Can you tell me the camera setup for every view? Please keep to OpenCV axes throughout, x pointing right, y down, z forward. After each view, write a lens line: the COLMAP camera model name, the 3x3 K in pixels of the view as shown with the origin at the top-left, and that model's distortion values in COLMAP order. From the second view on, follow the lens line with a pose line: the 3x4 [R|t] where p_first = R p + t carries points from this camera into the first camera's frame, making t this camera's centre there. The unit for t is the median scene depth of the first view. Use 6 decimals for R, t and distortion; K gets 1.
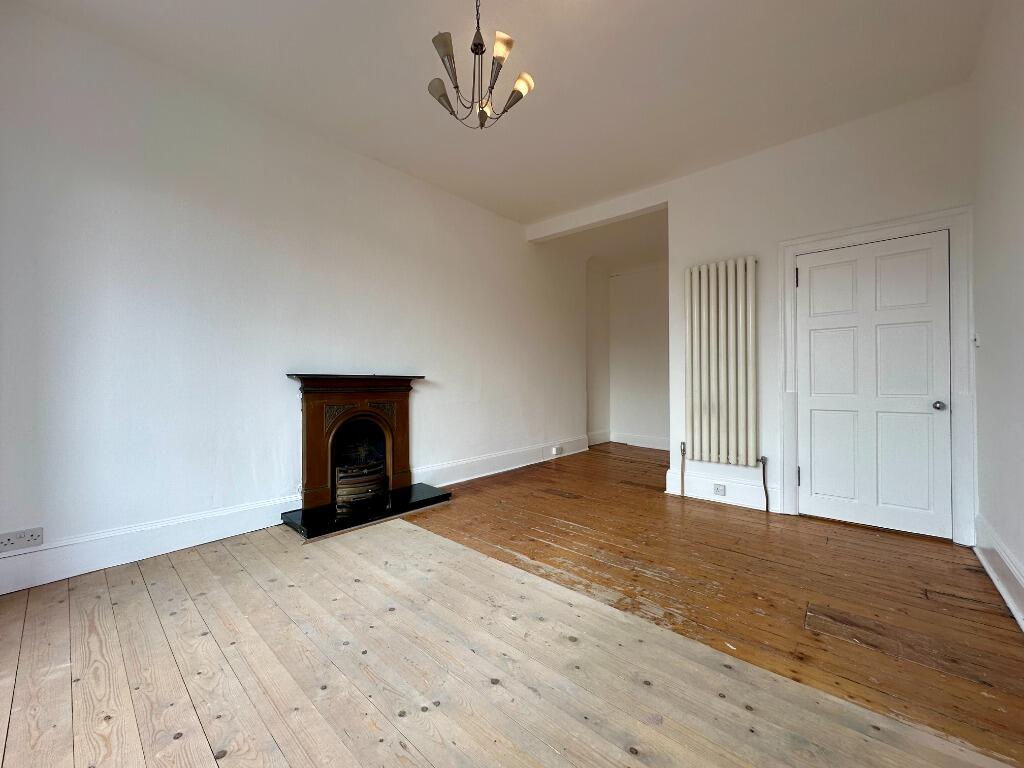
lens RADIAL K [[405.4, 0, 511.2], [0, 405.4, 384.7], [0, 0, 1]] dist [0.000726, 0.000063]
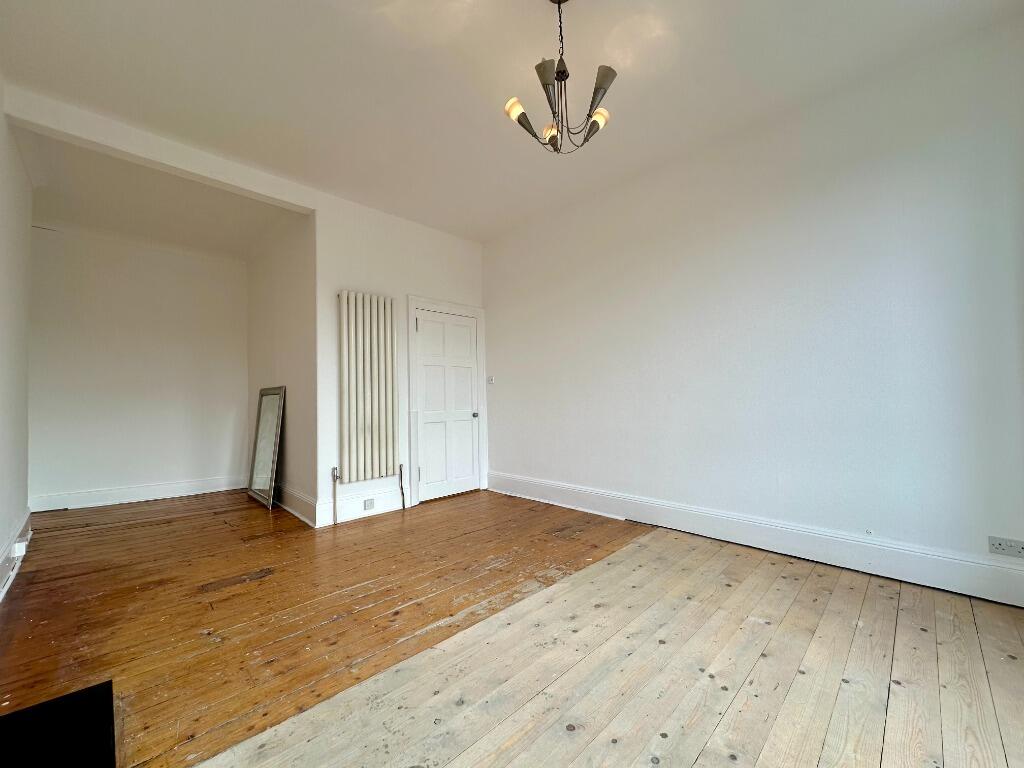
lens RADIAL K [[405.4, 0, 512.2], [0, 405.4, 383.1], [0, 0, 1]] dist [0.000726, 0.000063]
pose [[0.058546, 0.034508, 0.997688, -0.723659], [0.016340, 0.999235, -0.035520, -0.023046], [-0.998151, 0.018382, 0.057937, 0.731116]]
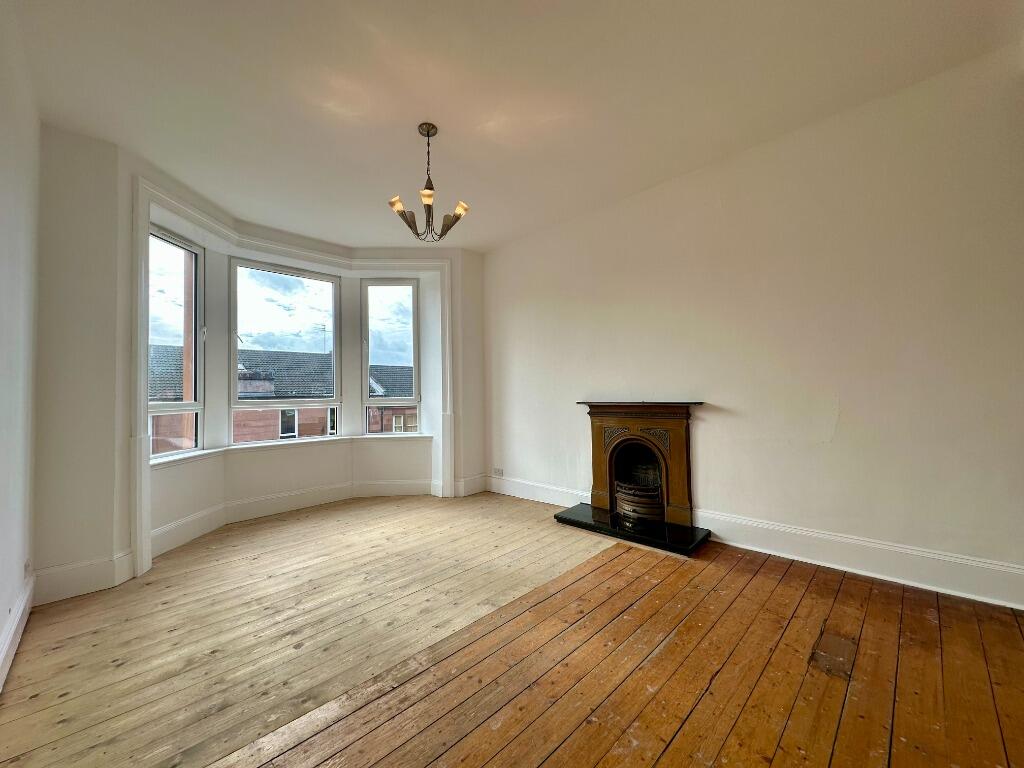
lens RADIAL K [[405.4, 0, 511.2], [0, 405.4, 379.5], [0, 0, 1]] dist [0.000726, 0.000063]
pose [[-0.066281, -0.030488, -0.997335, 0.906018], [0.024726, 0.999176, -0.032187, -0.069779], [0.997495, -0.026793, -0.065472, 0.926423]]
